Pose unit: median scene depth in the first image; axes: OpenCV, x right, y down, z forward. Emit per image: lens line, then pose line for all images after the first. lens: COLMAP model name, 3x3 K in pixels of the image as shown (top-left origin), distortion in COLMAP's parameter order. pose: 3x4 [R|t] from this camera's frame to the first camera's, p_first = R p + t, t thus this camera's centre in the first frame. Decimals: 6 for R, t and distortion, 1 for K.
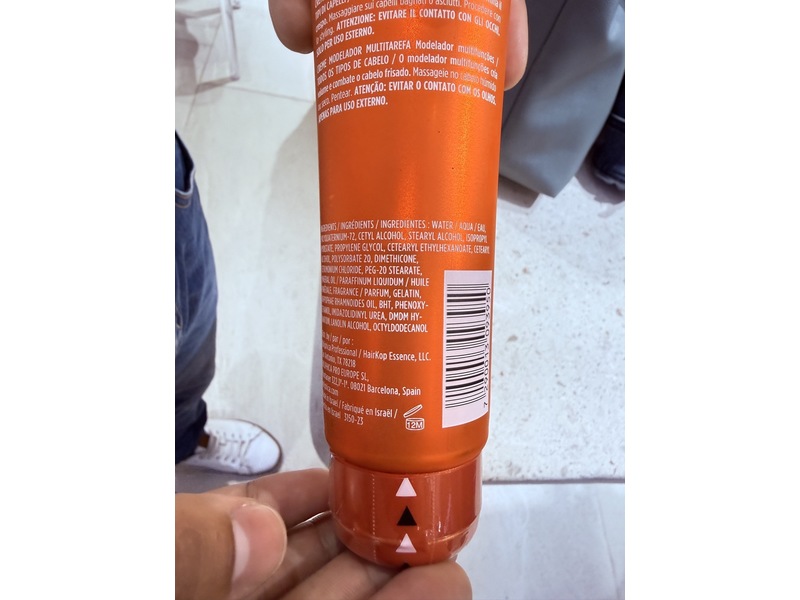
lens RADIAL K [[558.6, 0, 399.6], [0, 558.6, 299.6], [0, 0, 1]] dist [-0.005146, -0.001230]
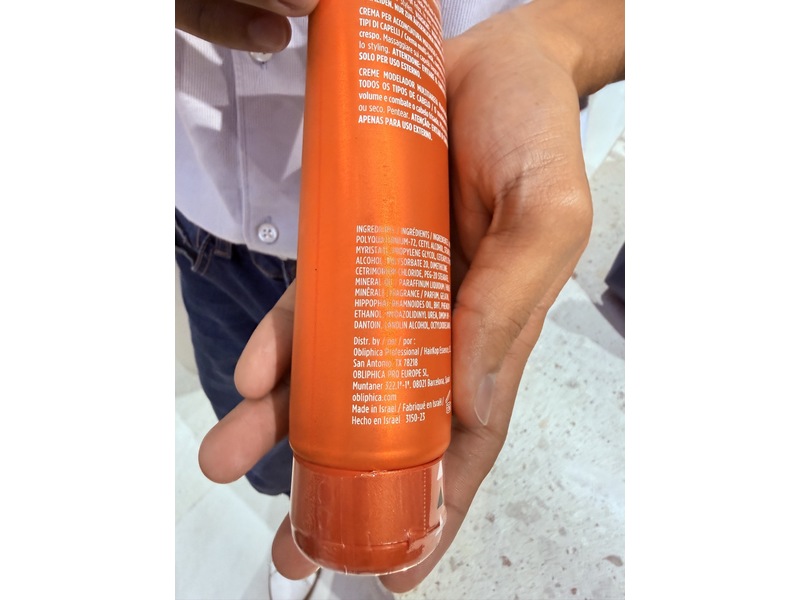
lens RADIAL K [[558.6, 0, 399.6], [0, 558.6, 299.8], [0, 0, 1]] dist [-0.005146, -0.001230]
pose [[0.194358, 0.072193, 0.978270, -1.143016], [0.093807, 0.991350, -0.091795, 0.094019], [-0.976435, 0.109609, 0.185905, 0.840586]]
